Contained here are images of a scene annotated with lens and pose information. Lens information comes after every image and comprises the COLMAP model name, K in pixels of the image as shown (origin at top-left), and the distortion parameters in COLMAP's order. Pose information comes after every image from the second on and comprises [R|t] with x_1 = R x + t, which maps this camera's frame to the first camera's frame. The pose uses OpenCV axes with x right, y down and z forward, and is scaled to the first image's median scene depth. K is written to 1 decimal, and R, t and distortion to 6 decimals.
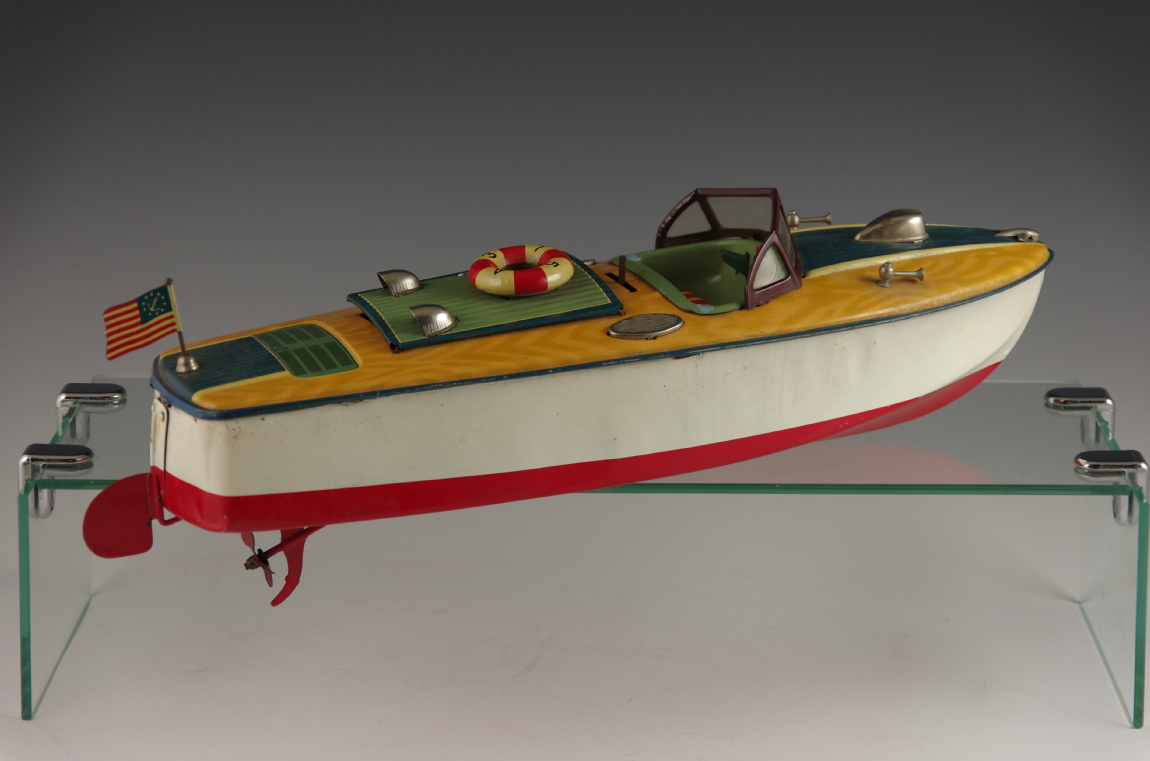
lens RADIAL K [[3442.3, 0, 575.0], [0, 3442.3, 380.5], [0, 0, 1]] dist [-0.077071, -0.344765]
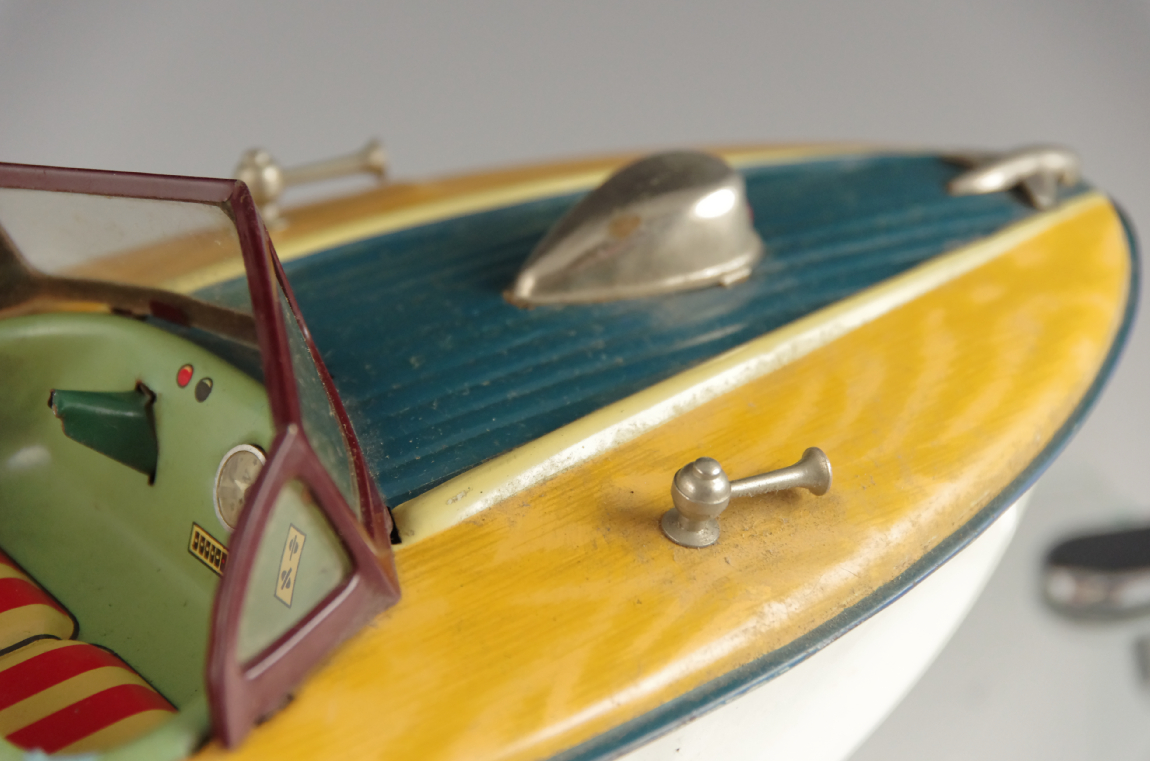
lens RADIAL K [[4109.7, 0, 575.0], [0, 4109.7, 380.5], [0, 0, 1]] dist [-0.075085, -0.985118]
pose [[0.969573, -0.116352, 0.215384, 0.012778], [0.069430, 0.974400, 0.213833, -0.108619], [-0.234750, -0.192373, 0.952830, 0.693556]]
